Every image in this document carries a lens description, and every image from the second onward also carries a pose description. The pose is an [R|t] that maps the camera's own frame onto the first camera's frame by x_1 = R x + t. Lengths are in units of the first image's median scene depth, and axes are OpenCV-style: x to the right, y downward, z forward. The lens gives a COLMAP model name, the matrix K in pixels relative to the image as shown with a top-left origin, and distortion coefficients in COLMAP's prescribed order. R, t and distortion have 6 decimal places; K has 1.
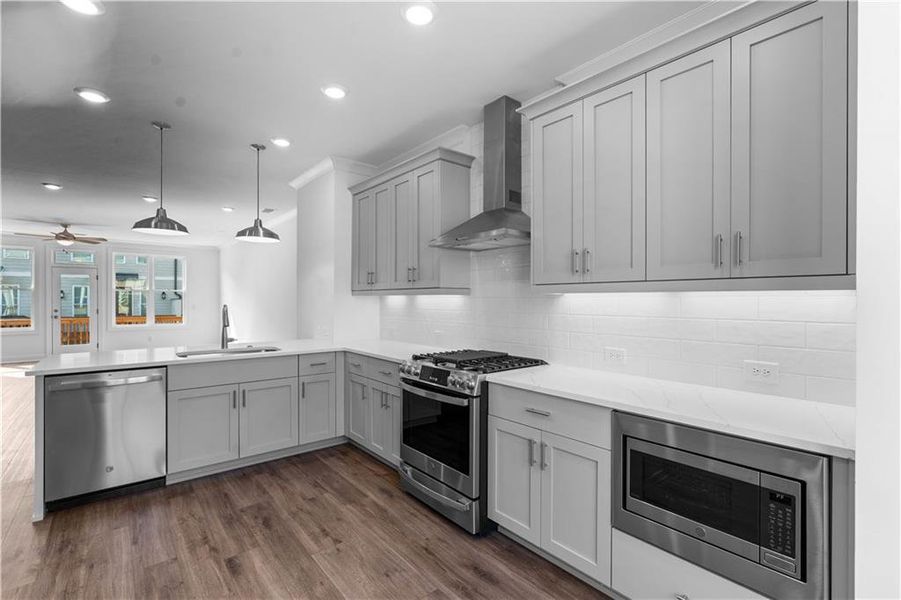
lens RADIAL K [[405.4, 0, 450.7], [0, 405.4, 302.6], [0, 0, 1]] dist [-0.007798, 0.003502]
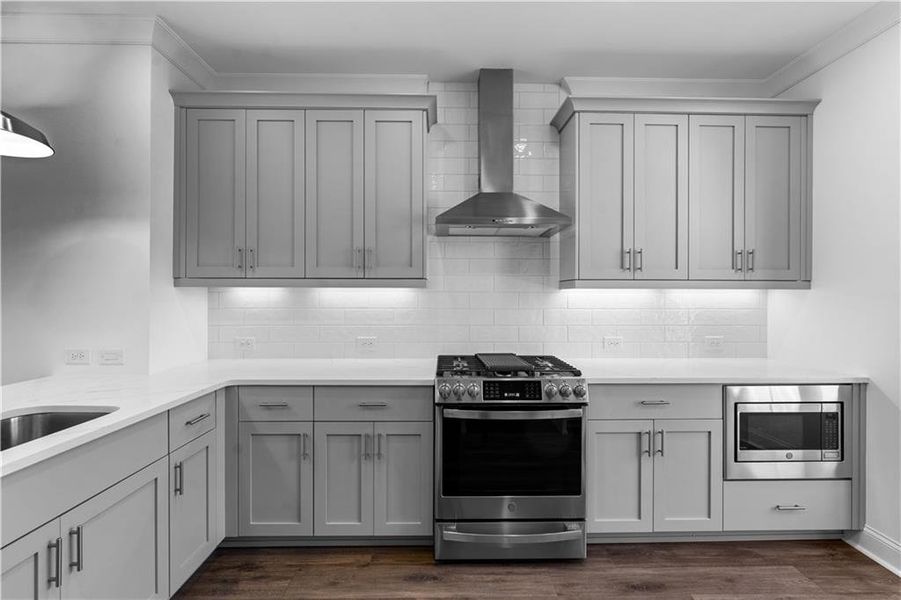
lens RADIAL K [[405.4, 0, 453.8], [0, 405.4, 294.9], [0, 0, 1]] dist [-0.007798, 0.003502]
pose [[0.627216, -0.002645, 0.778841, -0.568518], [0.002934, 0.999995, 0.001033, -0.006075], [-0.778840, 0.001637, 0.627221, 0.463459]]
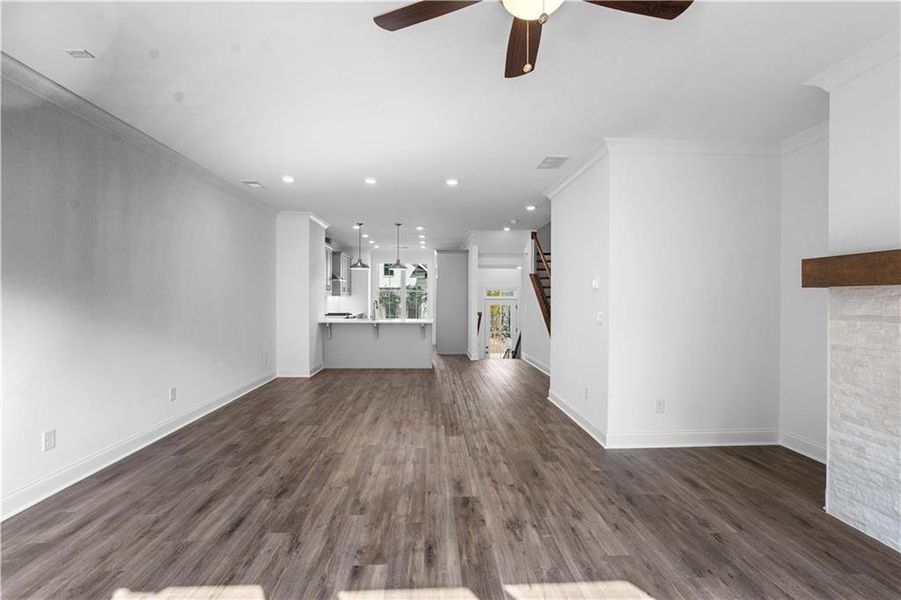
lens RADIAL K [[405.4, 0, 450.1], [0, 405.4, 301.1], [0, 0, 1]] dist [-0.007798, 0.003502]
pose [[-0.796505, -0.009671, 0.604555, -2.416409], [-0.001373, 0.999898, 0.014187, -0.020883], [-0.604630, 0.010470, -0.796437, 2.733838]]
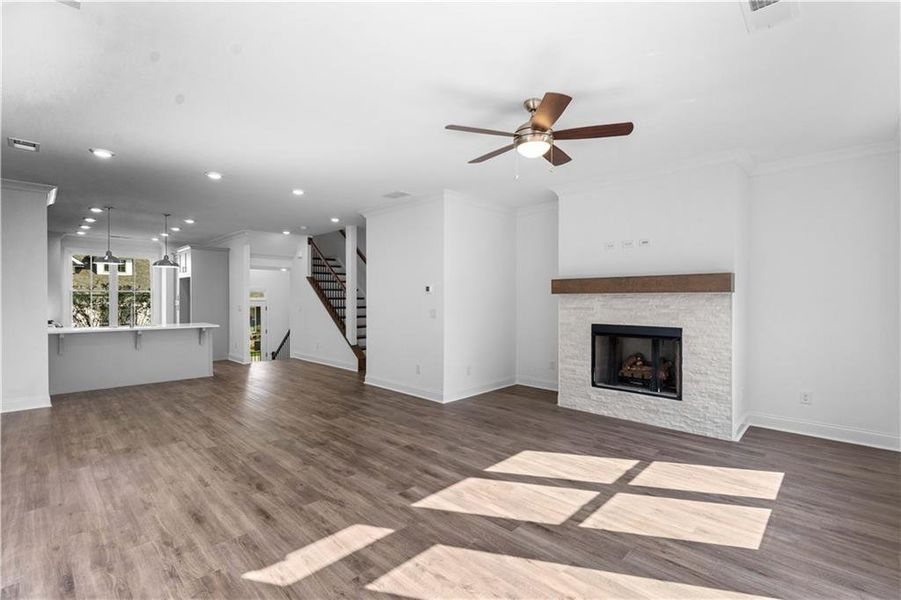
lens RADIAL K [[405.4, 0, 448.3], [0, 405.4, 300.6], [0, 0, 1]] dist [-0.007798, 0.003502]
pose [[-0.995509, -0.002353, -0.094642, -1.951242], [-0.003149, 0.999961, 0.008260, -0.022510], [0.094619, 0.008521, -0.995477, 3.194261]]
